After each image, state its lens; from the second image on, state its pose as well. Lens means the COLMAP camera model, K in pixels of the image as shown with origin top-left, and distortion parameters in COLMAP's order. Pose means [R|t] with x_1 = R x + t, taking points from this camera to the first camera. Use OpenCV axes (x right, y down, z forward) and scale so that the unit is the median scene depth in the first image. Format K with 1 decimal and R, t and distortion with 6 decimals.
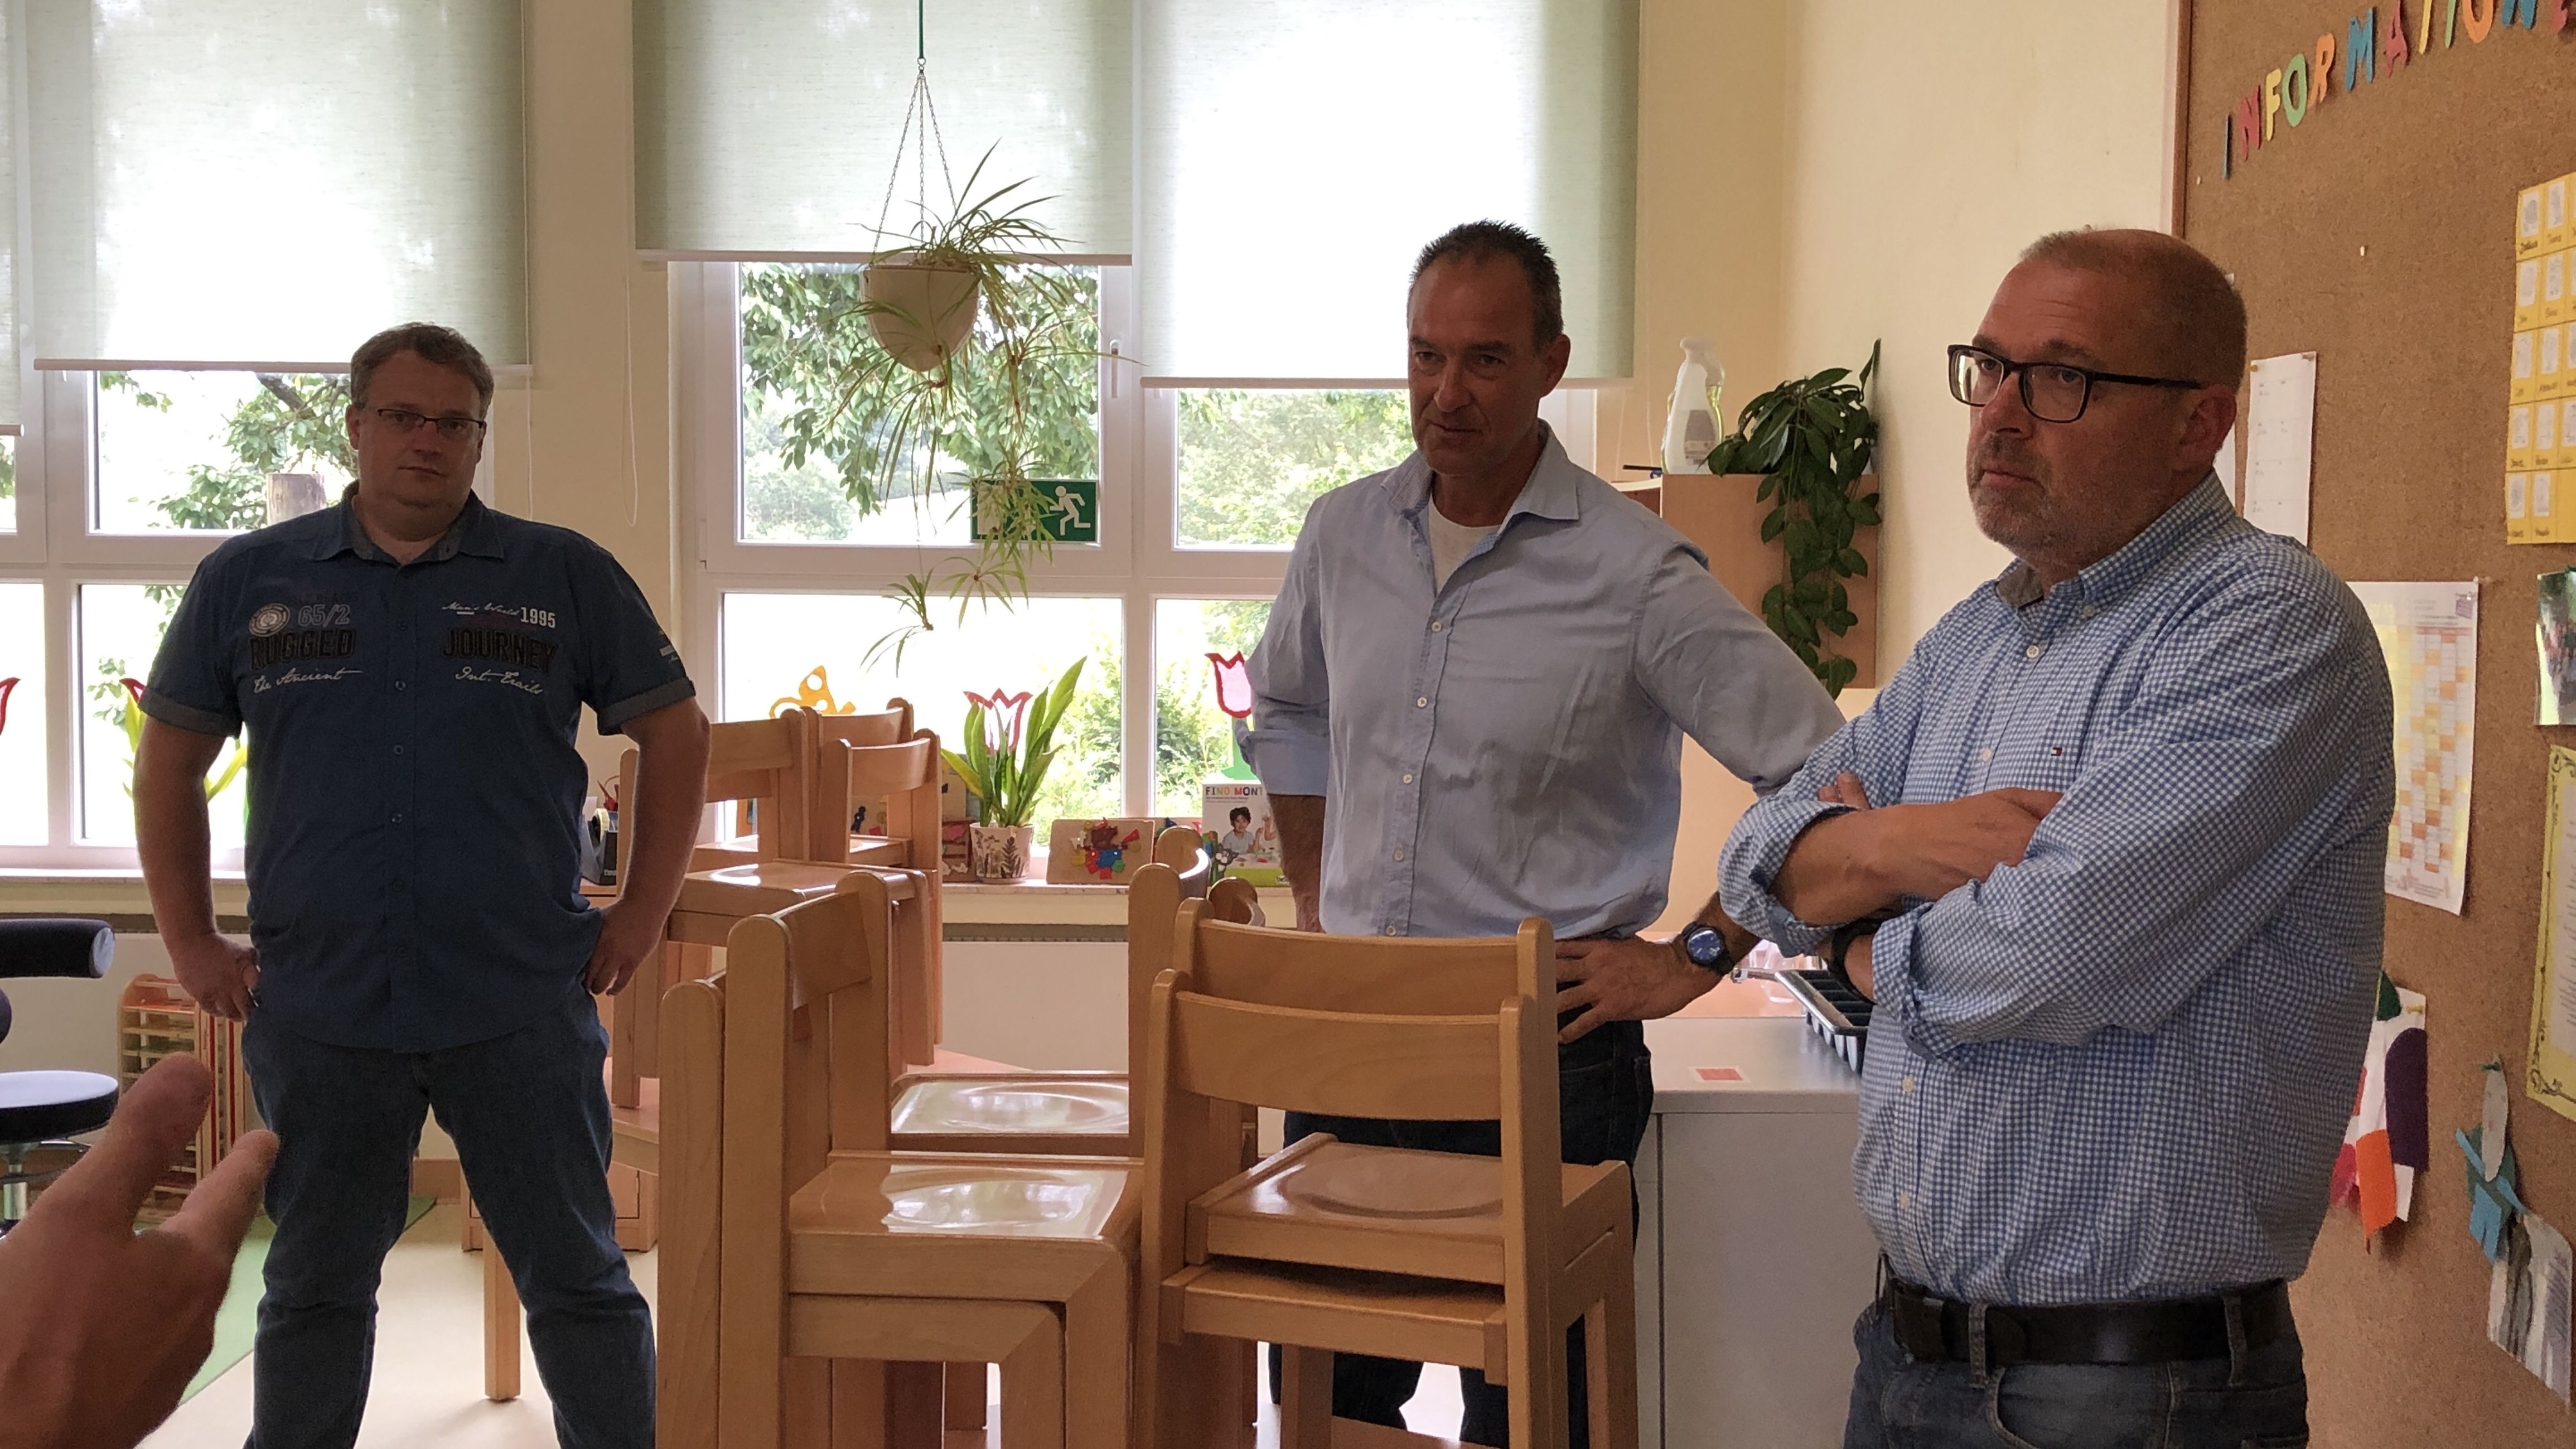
lens RADIAL K [[2686.8, 0, 1288.0], [0, 2686.8, 724.5], [0, 0, 1]] dist [0.169999, -0.446227]
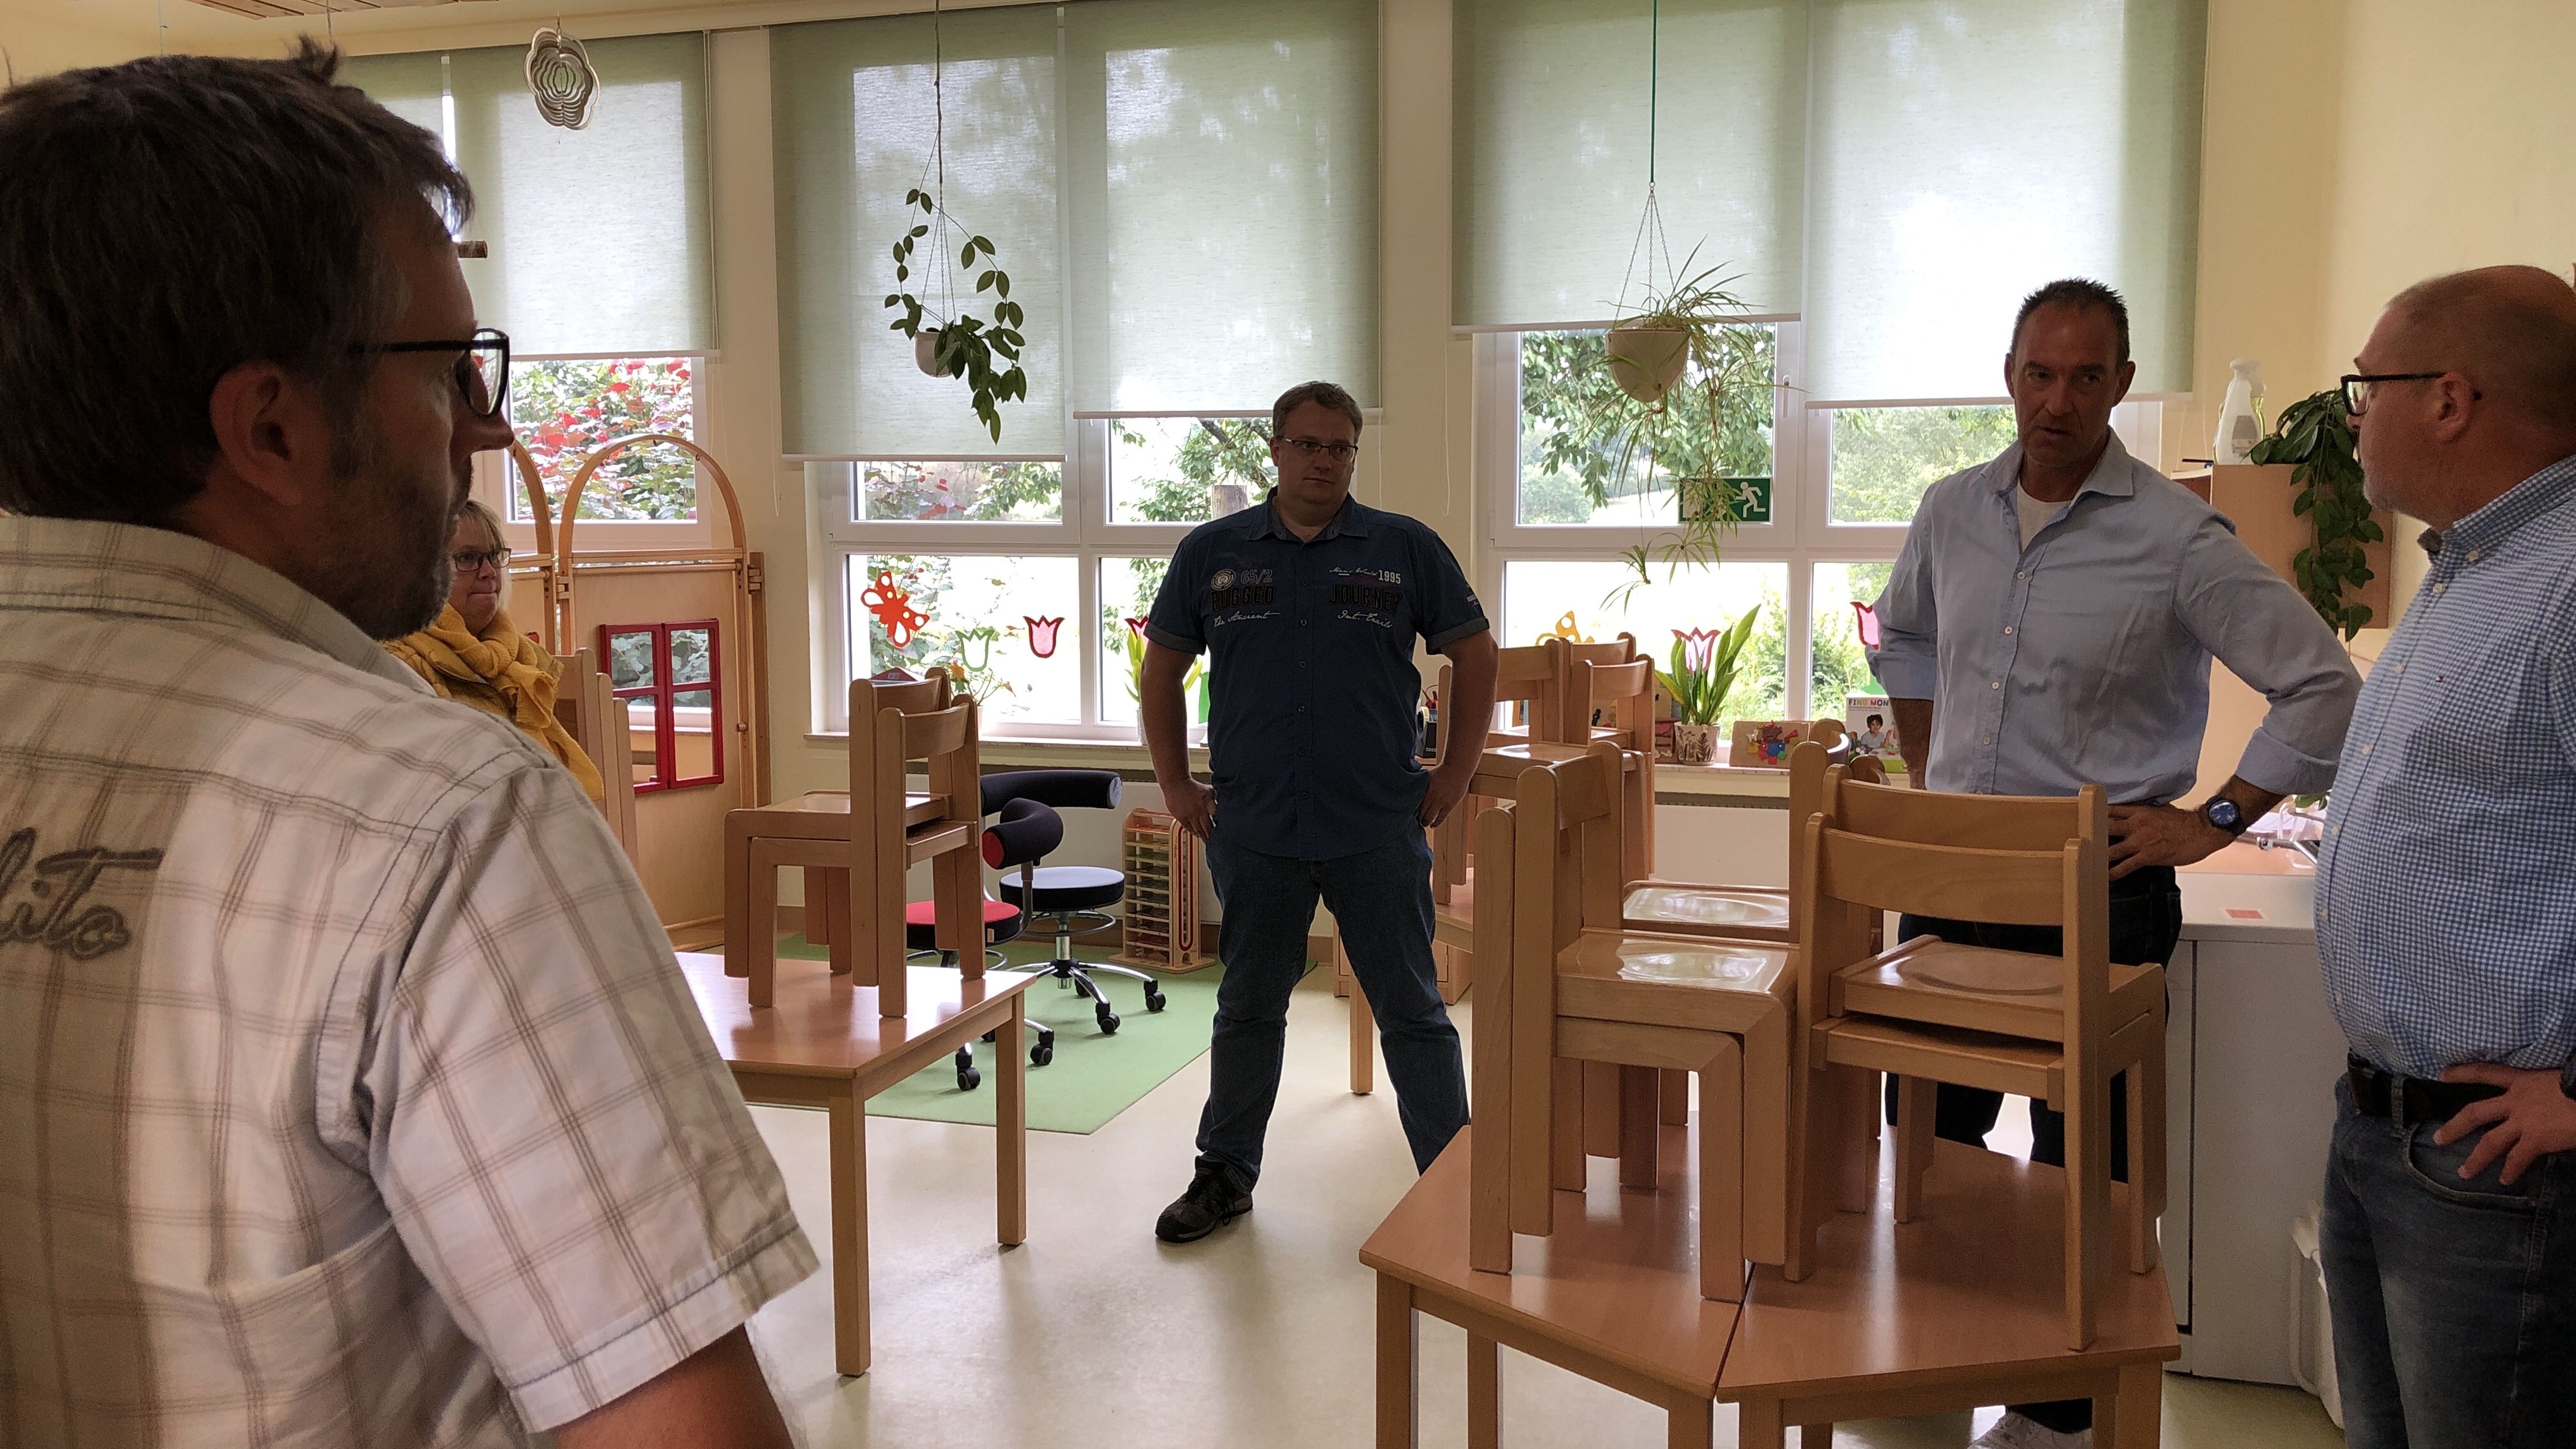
lens RADIAL K [[2183.5, 0, 1288.0], [0, 2183.5, 724.5], [0, 0, 1]] dist [0.112649, -0.301801]
pose [[0.960115, 0.015735, -0.279161, 0.008397], [-0.011440, 0.999790, 0.017007, 0.021476], [0.279370, -0.013135, 0.960094, -0.165660]]
